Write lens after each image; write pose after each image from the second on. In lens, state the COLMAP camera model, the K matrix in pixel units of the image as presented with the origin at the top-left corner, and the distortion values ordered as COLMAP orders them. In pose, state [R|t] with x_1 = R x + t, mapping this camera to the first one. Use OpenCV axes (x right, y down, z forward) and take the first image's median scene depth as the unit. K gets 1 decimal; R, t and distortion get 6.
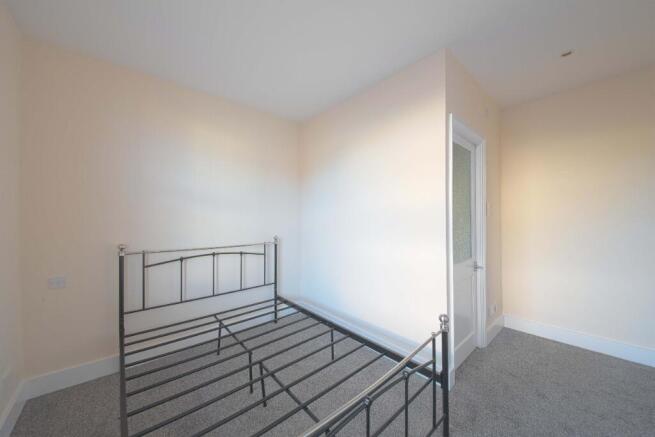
lens RADIAL K [[230.1, 0, 325.7], [0, 230.1, 218.9], [0, 0, 1]] dist [0.000144, -0.000074]
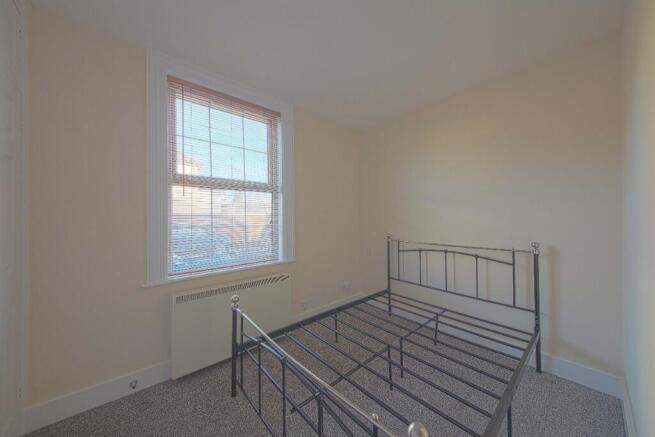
lens RADIAL K [[230.1, 0, 325.7], [0, 230.1, 218.9], [0, 0, 1]] dist [0.000144, -0.000074]
pose [[-0.021514, 0.003322, -0.999763, 0.594339], [0.008143, 0.999962, 0.003147, -0.000309], [0.999735, -0.008073, -0.021541, 0.512673]]
